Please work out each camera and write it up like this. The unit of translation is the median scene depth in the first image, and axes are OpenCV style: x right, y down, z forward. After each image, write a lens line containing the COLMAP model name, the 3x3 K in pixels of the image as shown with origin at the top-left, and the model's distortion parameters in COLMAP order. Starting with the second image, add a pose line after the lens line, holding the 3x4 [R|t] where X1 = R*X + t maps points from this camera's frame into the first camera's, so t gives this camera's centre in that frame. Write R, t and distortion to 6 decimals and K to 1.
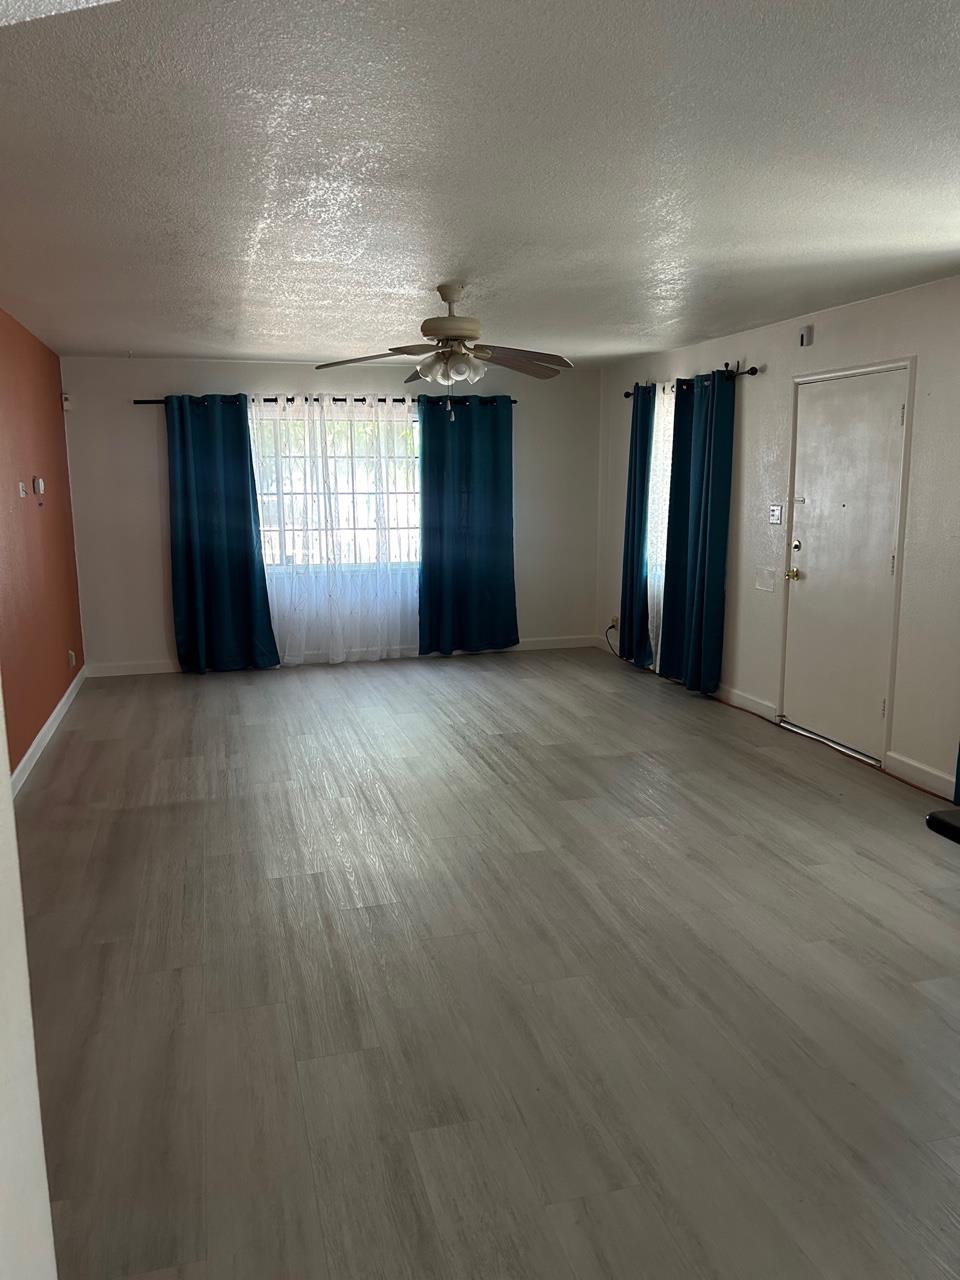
lens RADIAL K [[956.2, 0, 477.3], [0, 956.2, 646.3], [0, 0, 1]] dist [0.001447, -0.002877]
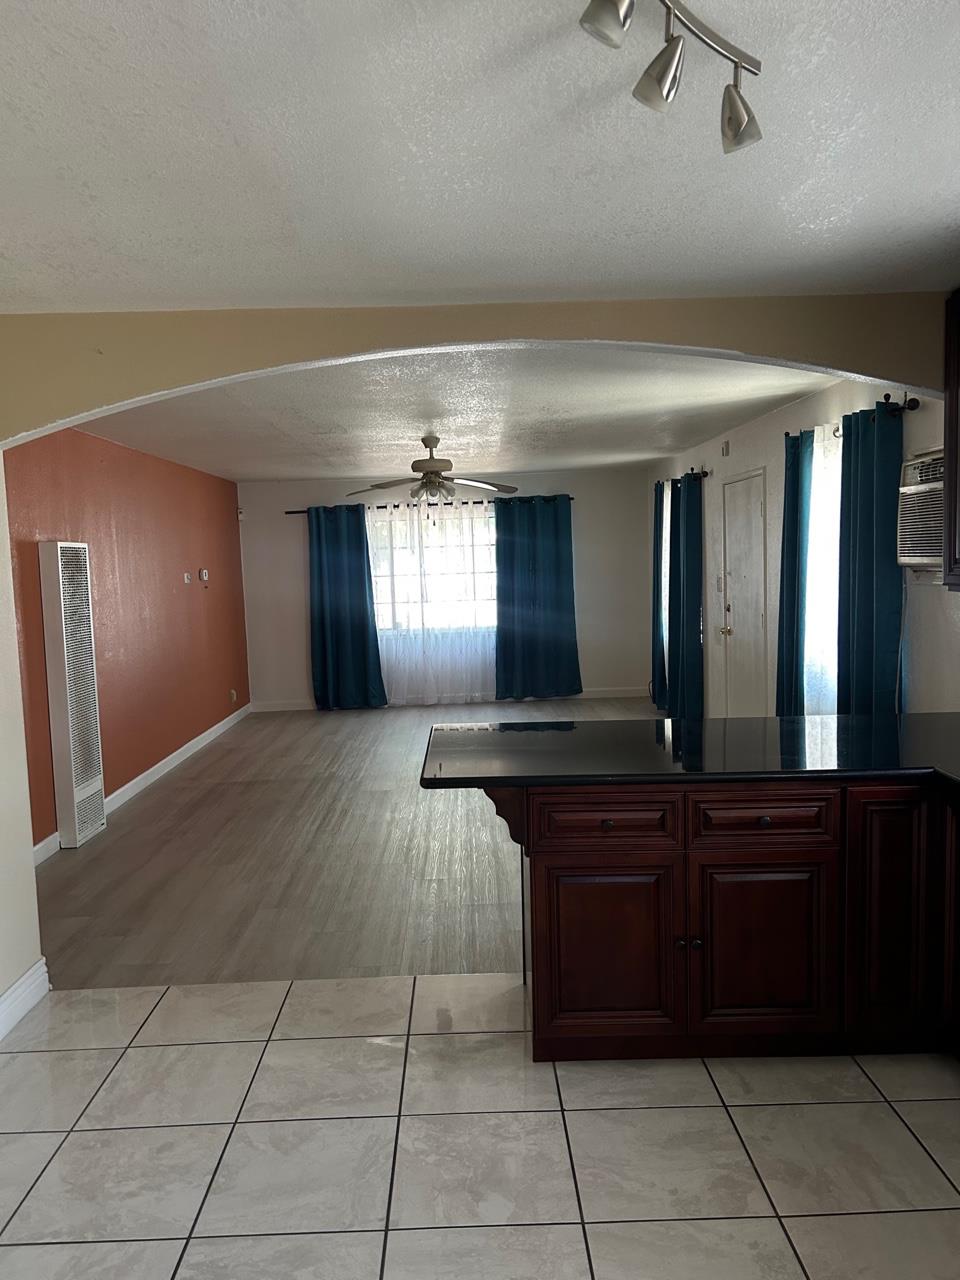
lens RADIAL K [[956.2, 0, 481.5], [0, 956.2, 638.5], [0, 0, 1]] dist [0.001447, -0.002877]
pose [[0.965577, -0.005207, -0.260064, 0.266710], [-0.016992, 0.996401, -0.083040, 0.035930], [0.259561, 0.084600, 0.962014, -0.240075]]
